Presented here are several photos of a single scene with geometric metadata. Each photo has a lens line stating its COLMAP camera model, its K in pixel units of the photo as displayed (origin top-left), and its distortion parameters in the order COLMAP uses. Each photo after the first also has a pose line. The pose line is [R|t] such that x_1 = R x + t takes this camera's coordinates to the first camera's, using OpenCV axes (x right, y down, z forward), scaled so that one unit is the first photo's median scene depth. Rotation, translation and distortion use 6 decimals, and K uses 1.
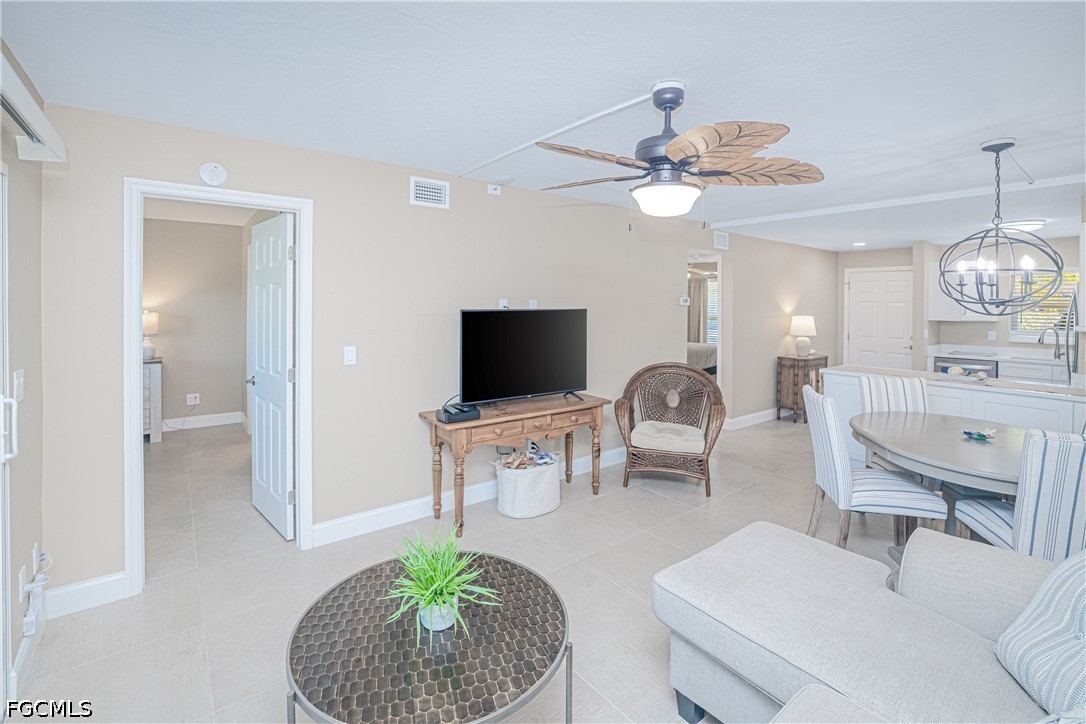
lens RADIAL K [[490.7, 0, 529.1], [0, 490.7, 310.1], [0, 0, 1]] dist [-0.006058, 0.000221]
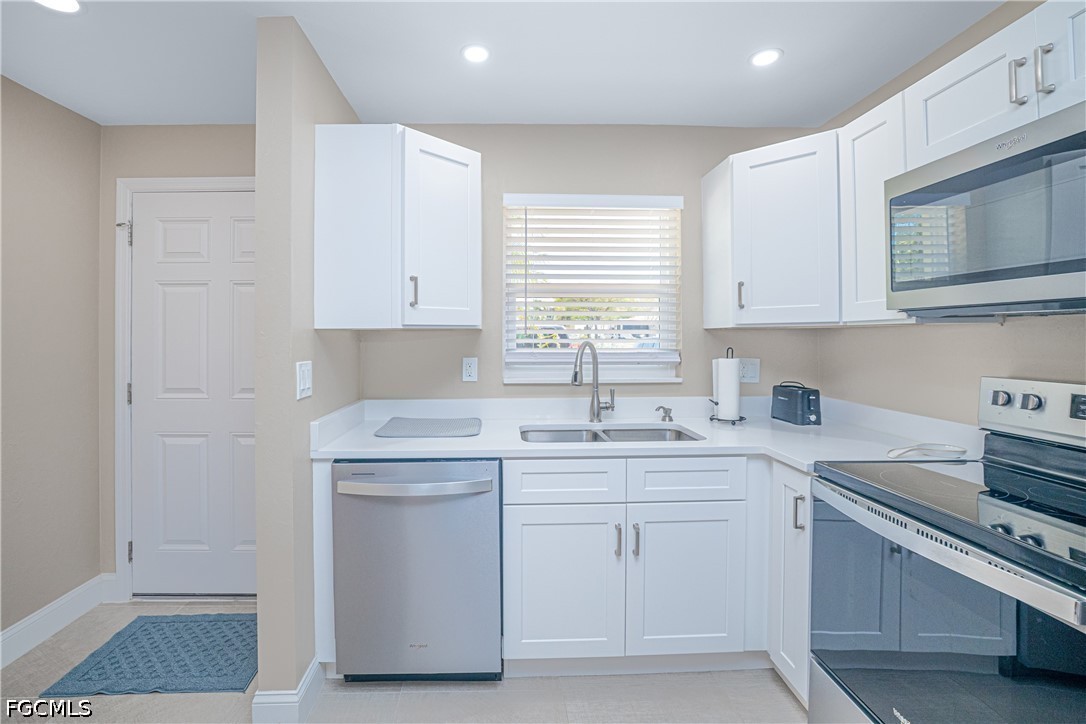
lens RADIAL K [[492.0, 0, 500.1], [0, 492.0, 336.7], [0, 0, 1]] dist [-0.035132, 0.013382]
pose [[0.596420, -0.009401, 0.802617, 0.661446], [0.025653, 0.999644, -0.007353, 0.030635], [-0.802262, 0.024976, 0.596449, 0.757821]]
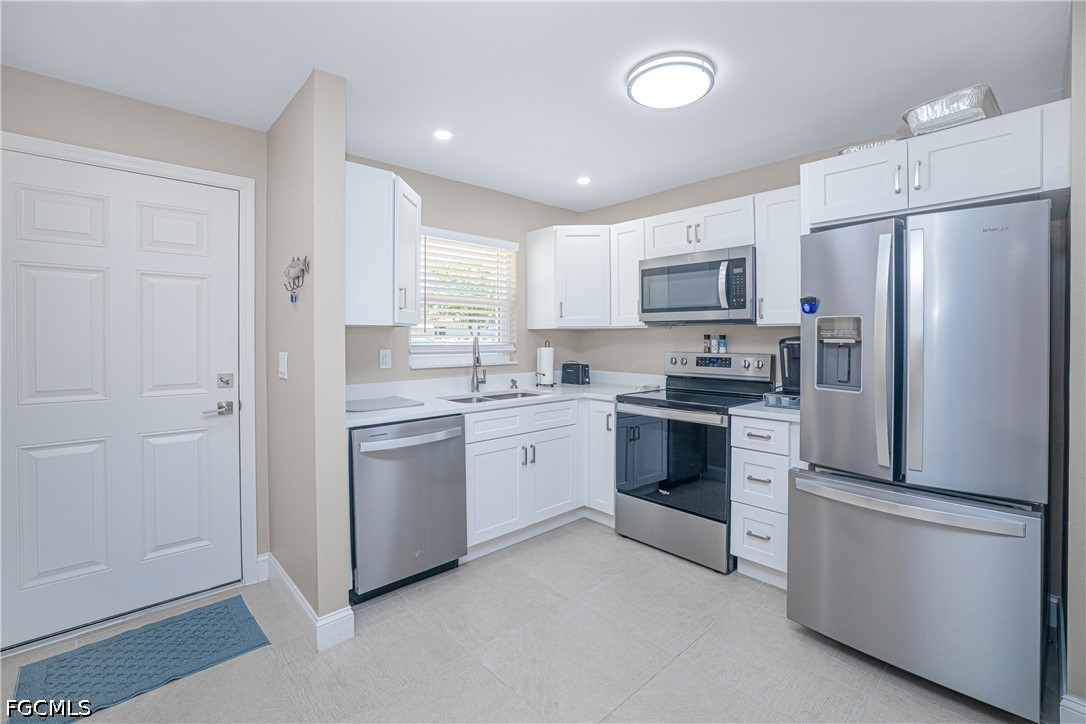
lens RADIAL K [[477.1, 0, 547.6], [0, 477.1, 340.6], [0, 0, 1]] dist [-0.008050, 0.000328]
pose [[-0.089606, -0.015708, 0.995853, 0.475587], [0.020821, 0.999628, 0.017641, 0.029862], [-0.995760, 0.022315, -0.089245, 0.888181]]
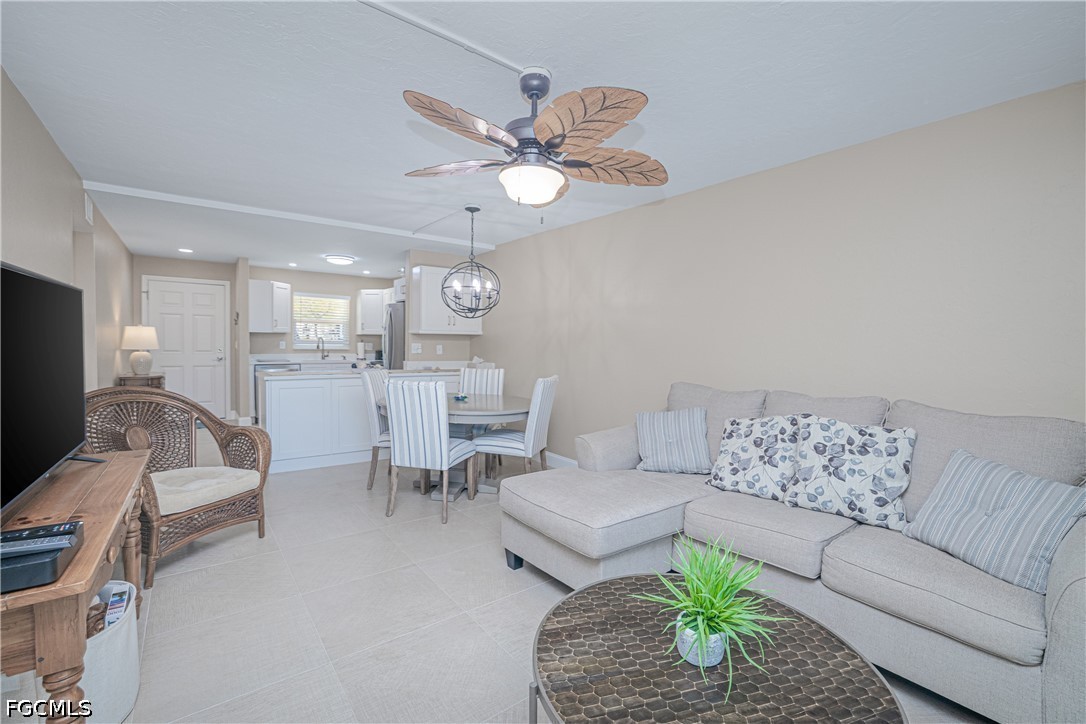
lens RADIAL K [[488.7, 0, 543.0], [0, 488.7, 362.0], [0, 0, 1]] dist [-0.012411, -0.000061]
pose [[-0.002955, -0.052742, 0.998604, -0.280049], [0.000627, 0.998608, 0.052744, 0.030965], [-0.999995, 0.000782, -0.002918, 0.348376]]
